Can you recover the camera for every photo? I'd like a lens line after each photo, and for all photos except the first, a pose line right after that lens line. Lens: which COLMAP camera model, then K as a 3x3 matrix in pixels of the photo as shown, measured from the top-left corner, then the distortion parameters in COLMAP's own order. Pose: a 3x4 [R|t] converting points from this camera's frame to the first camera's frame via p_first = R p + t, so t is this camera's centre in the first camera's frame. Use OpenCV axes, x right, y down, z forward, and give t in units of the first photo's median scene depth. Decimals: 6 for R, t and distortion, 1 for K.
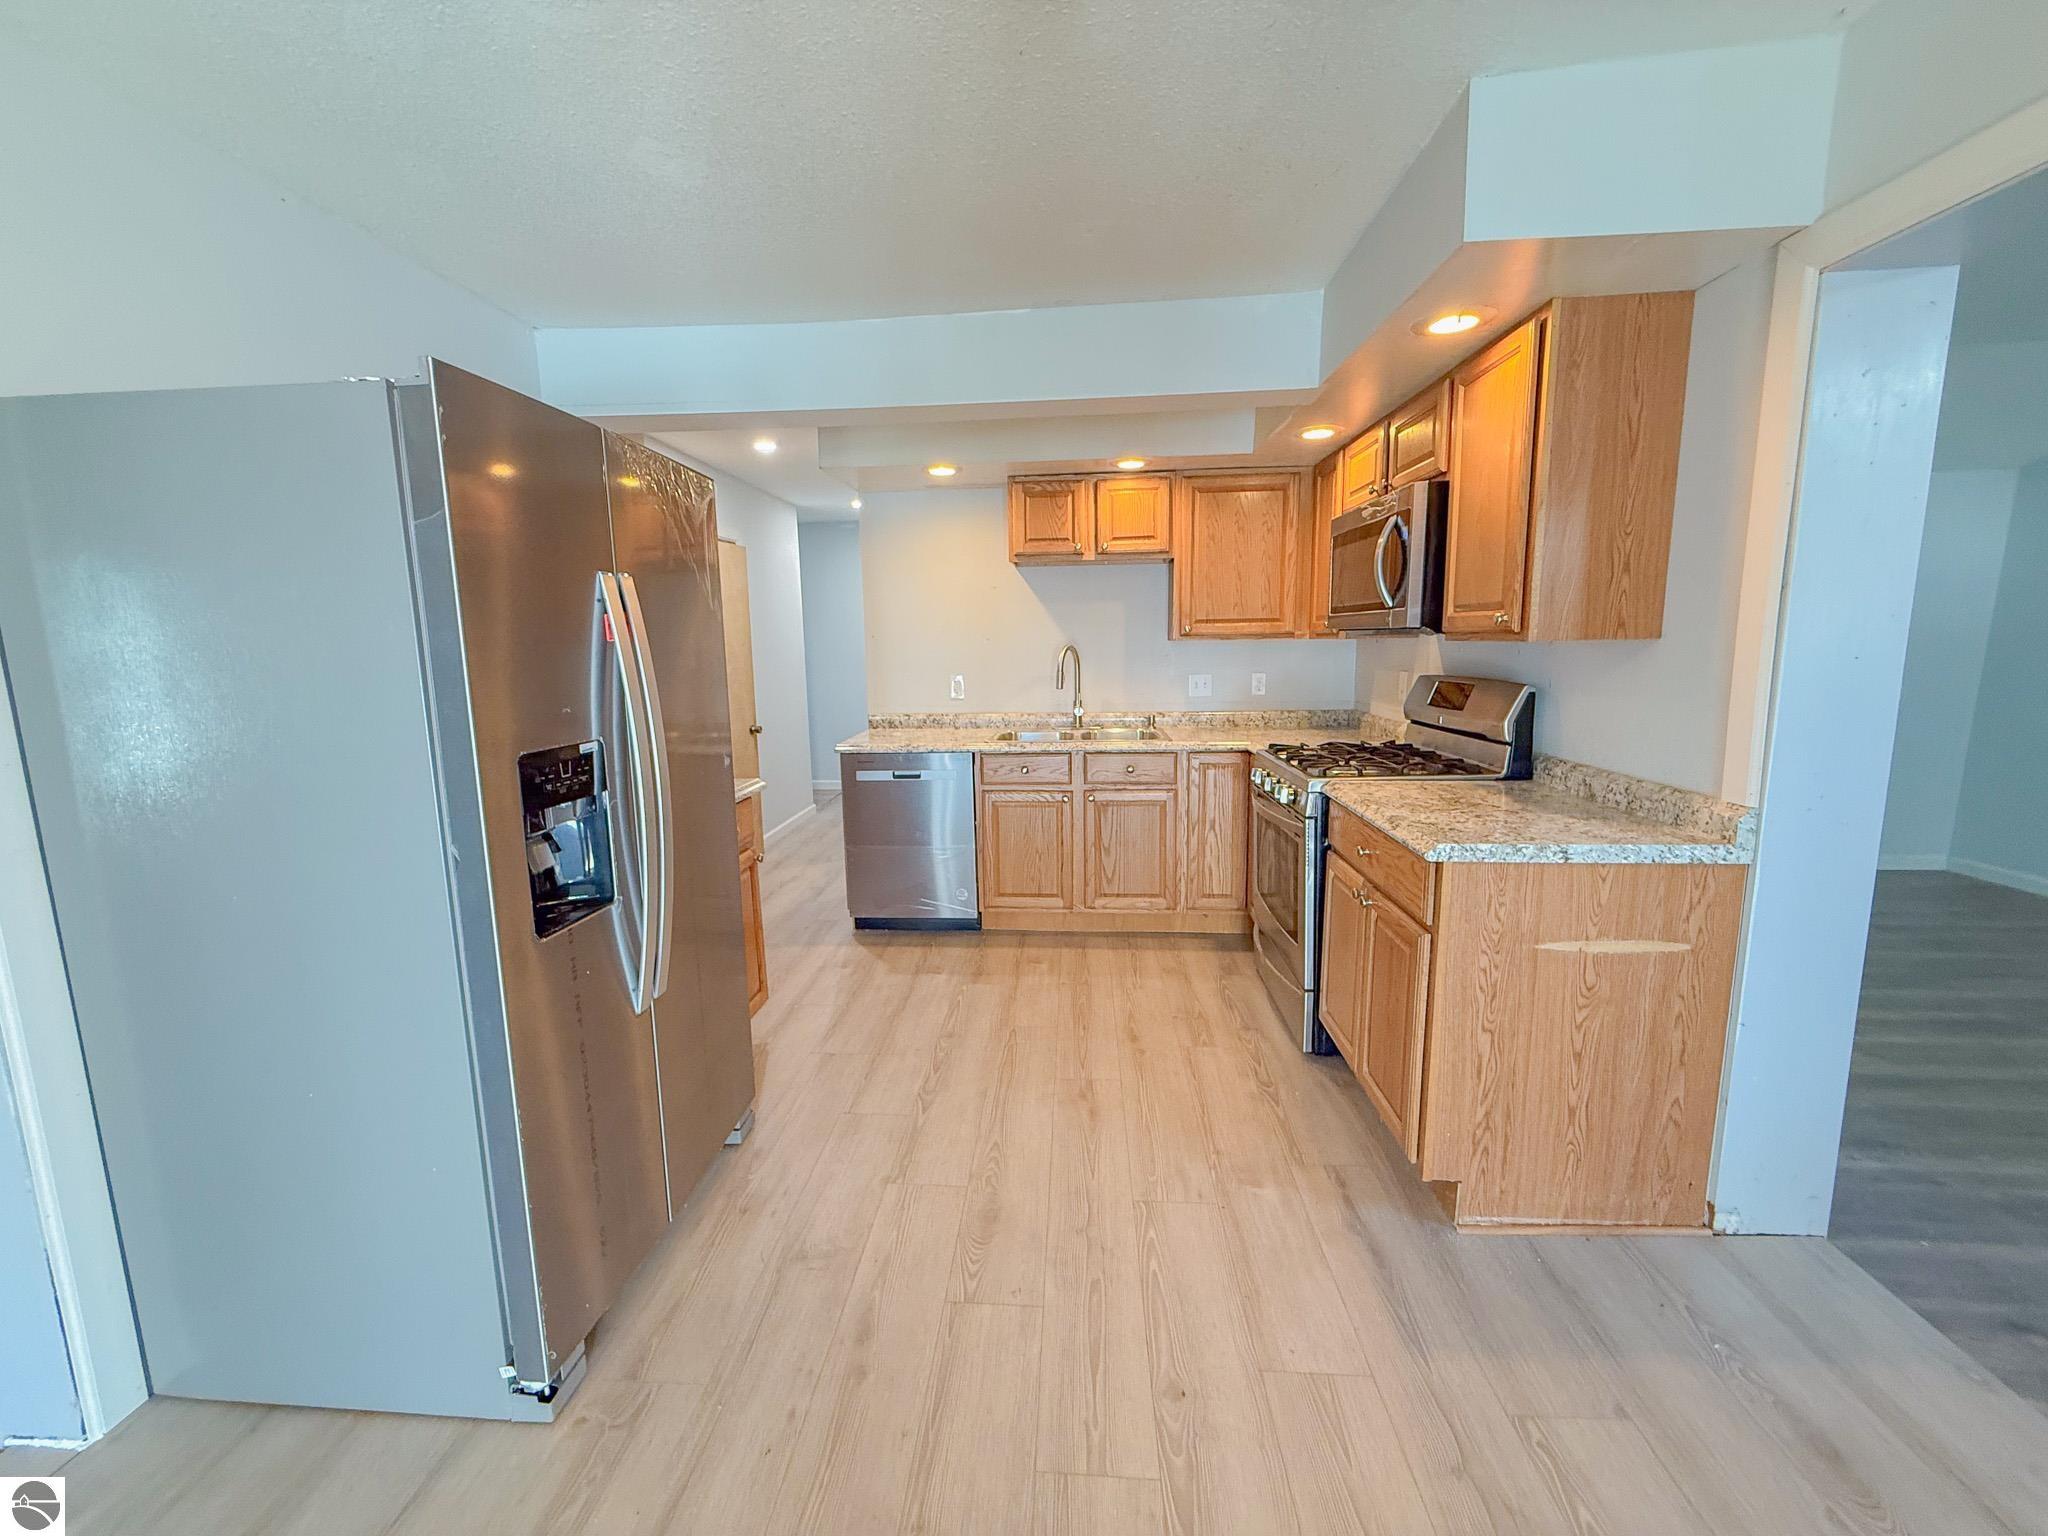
lens RADIAL K [[825.9, 0, 1018.1], [0, 825.9, 759.6], [0, 0, 1]] dist [0.002084, 0.000166]
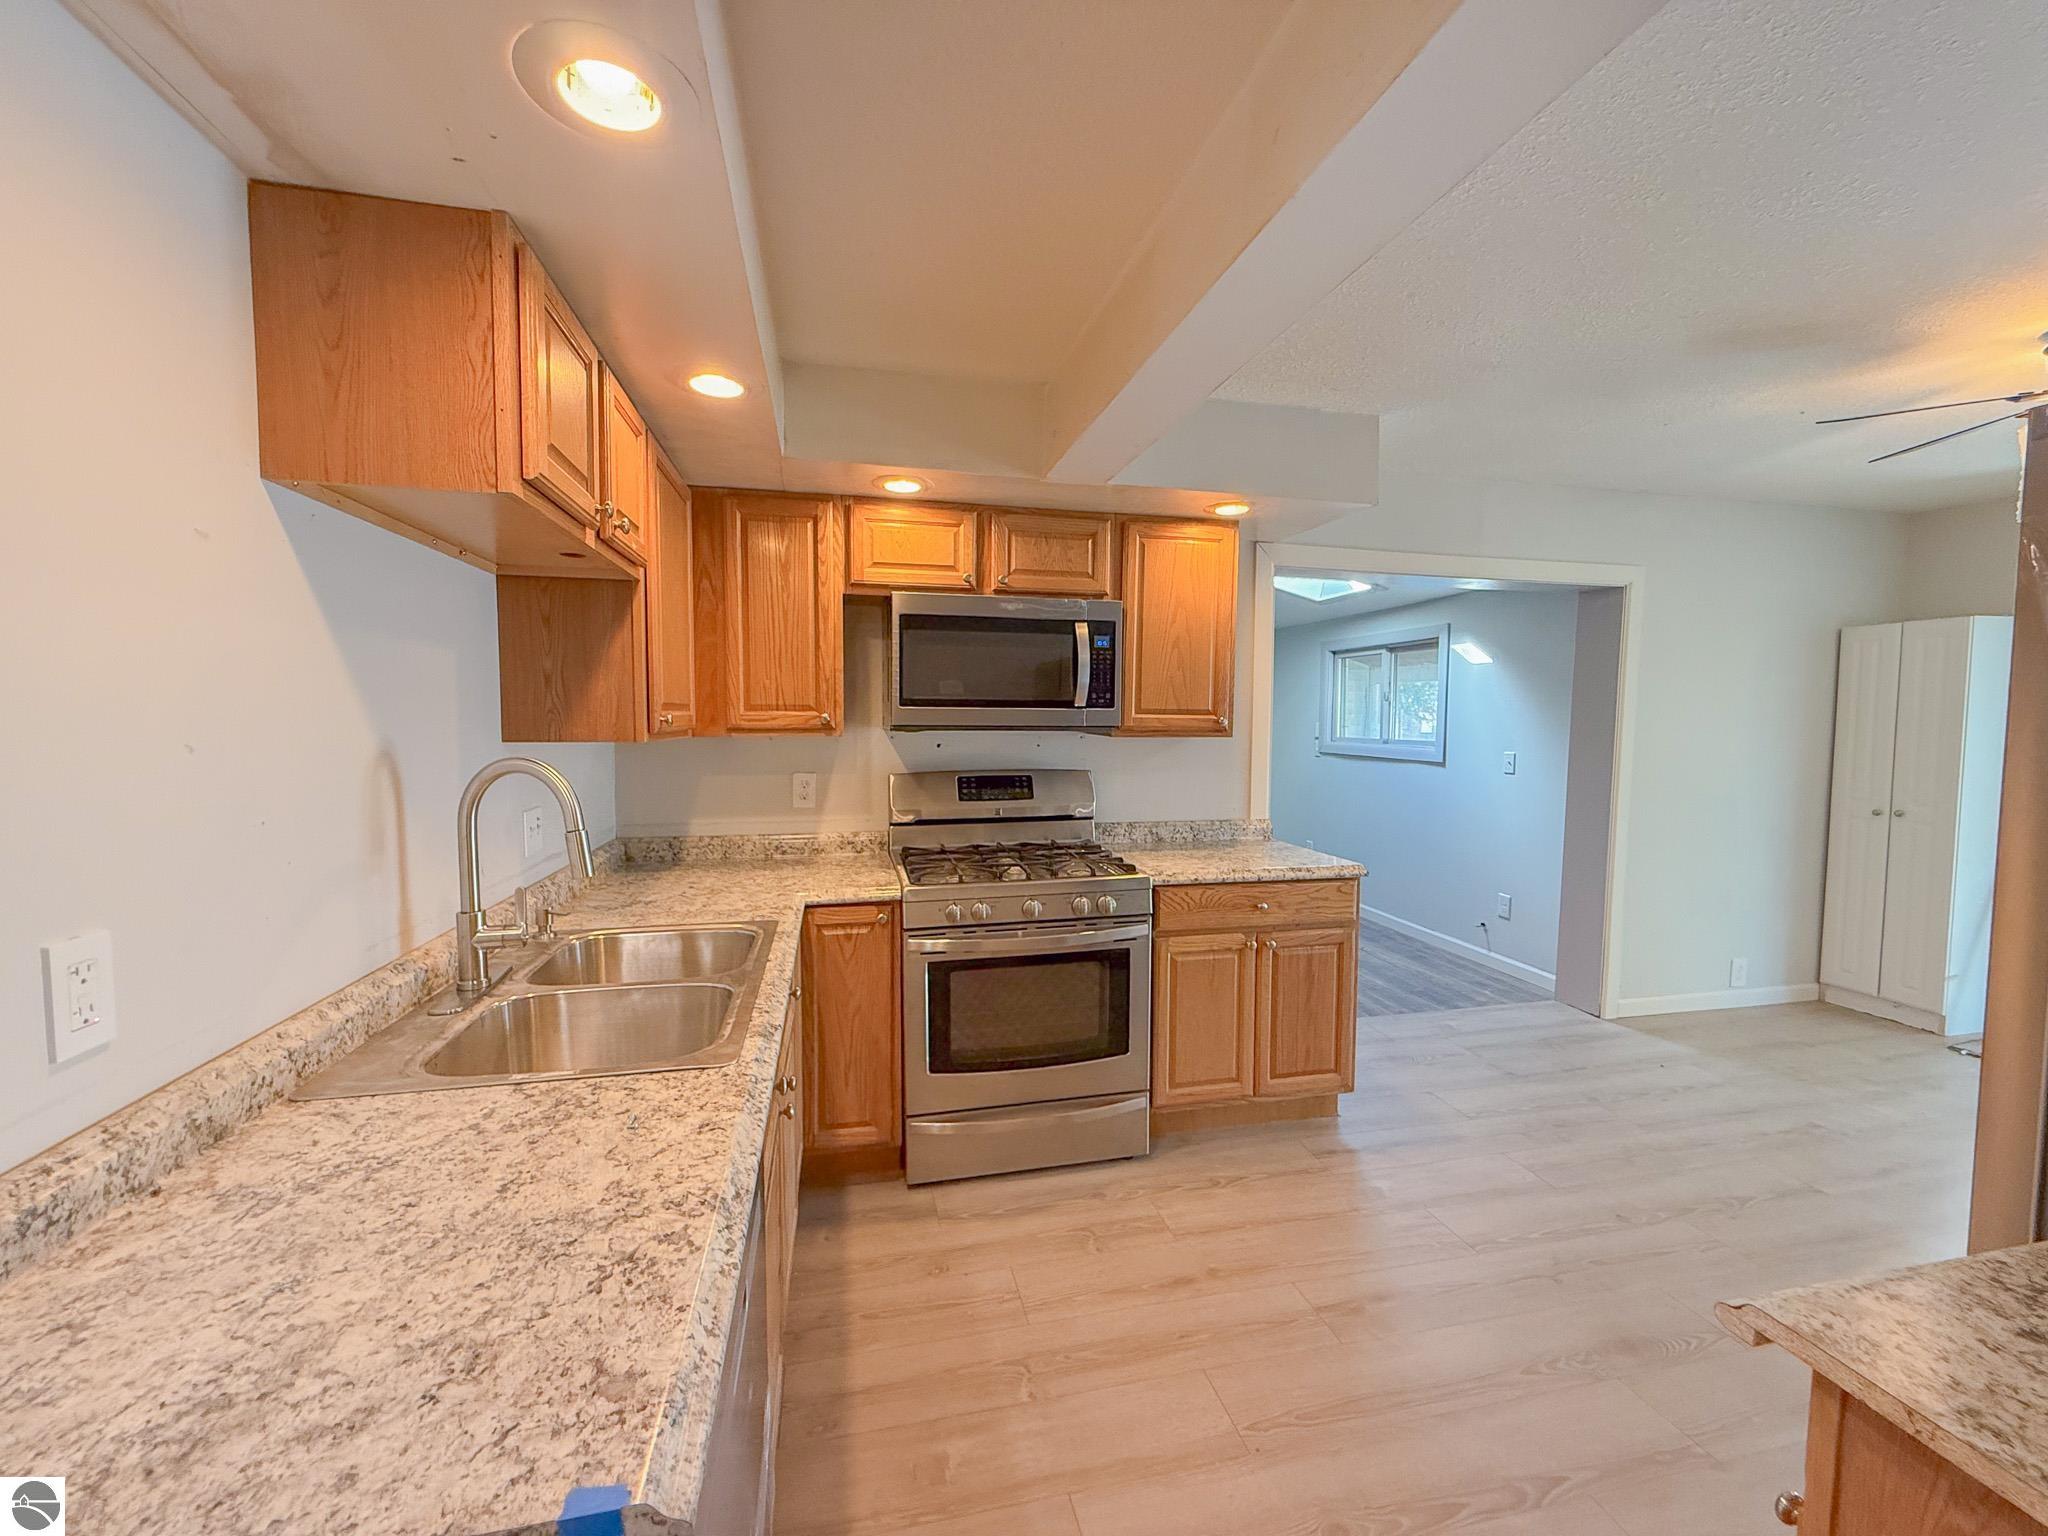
lens RADIAL K [[825.9, 0, 1018.1], [0, 825.9, 759.6], [0, 0, 1]] dist [0.002084, 0.000166]
pose [[-0.292756, -0.039604, 0.955367, -0.452767], [0.137440, 0.987024, 0.083033, -0.181715], [-0.946258, 0.155614, -0.283514, 1.155755]]
